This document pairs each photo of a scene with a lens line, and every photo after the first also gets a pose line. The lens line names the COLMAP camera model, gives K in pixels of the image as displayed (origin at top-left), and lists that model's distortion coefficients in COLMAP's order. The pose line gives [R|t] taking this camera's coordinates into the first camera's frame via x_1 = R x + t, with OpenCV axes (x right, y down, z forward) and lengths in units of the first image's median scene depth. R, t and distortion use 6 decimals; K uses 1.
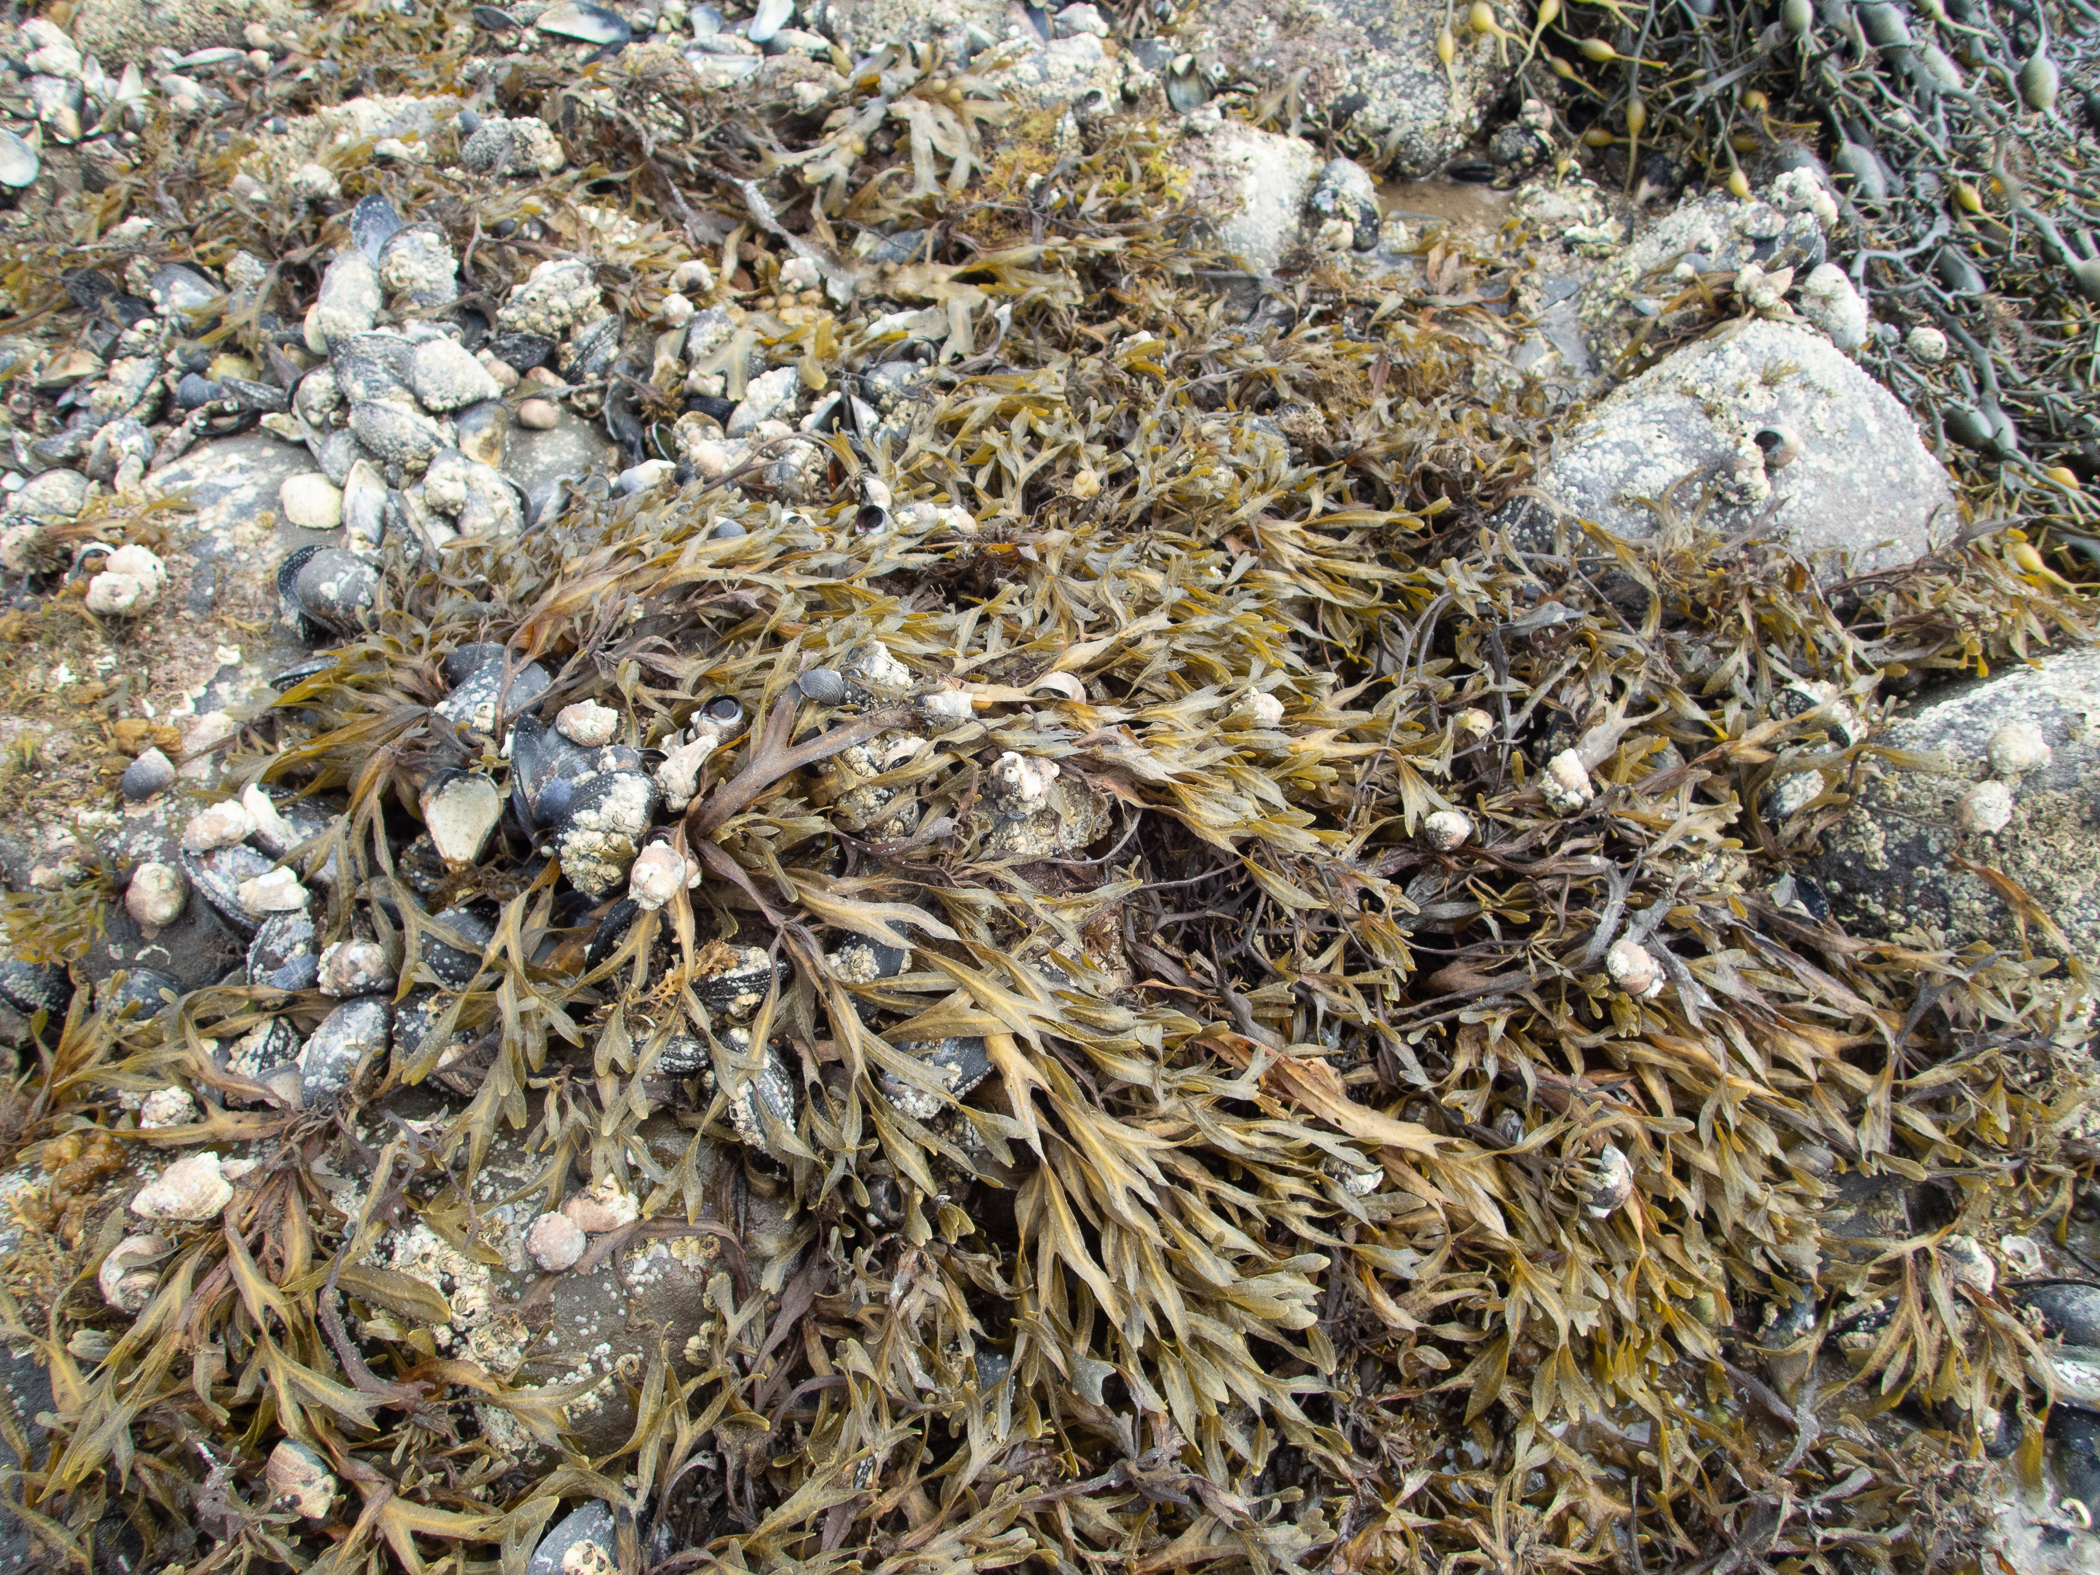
lens RADIAL K [[1543.9, 0, 1051.6], [0, 1543.9, 755.5], [0, 0, 1]] dist [-0.001346, 0.000256]
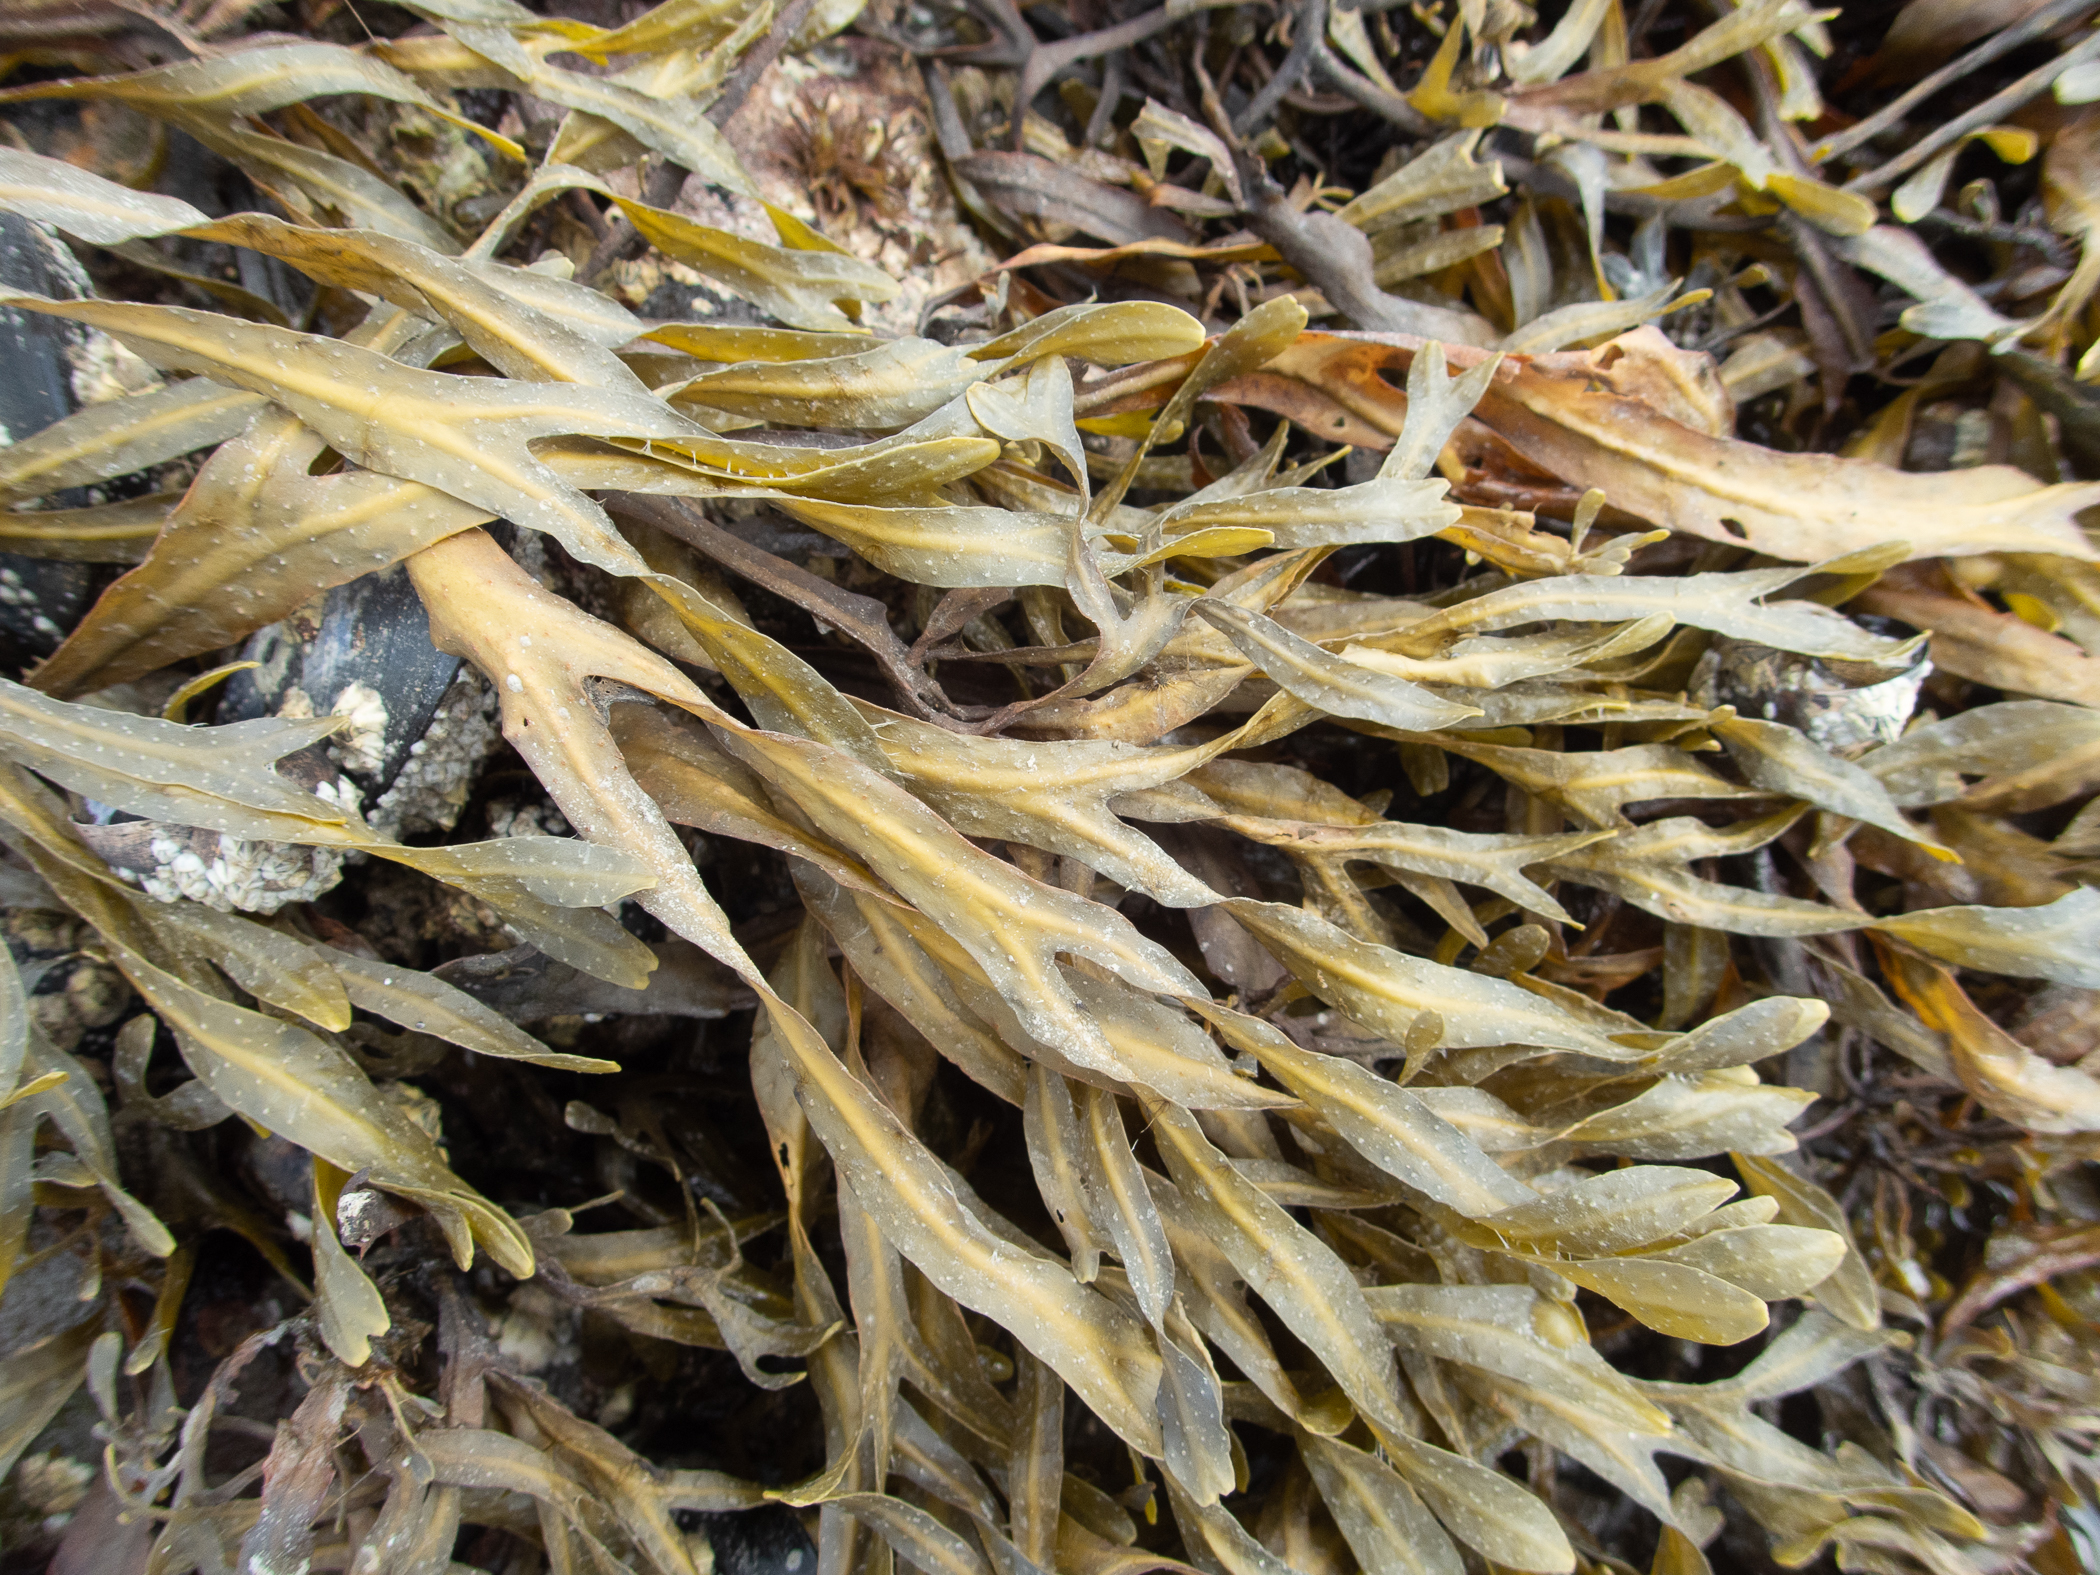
lens RADIAL K [[1543.9, 0, 1051.6], [0, 1543.9, 755.5], [0, 0, 1]] dist [-0.001346, 0.000256]
pose [[0.963679, -0.244092, -0.108358, 0.081279], [0.265801, 0.916028, 0.300405, 0.154838], [0.025932, -0.318296, 0.947637, 0.709547]]
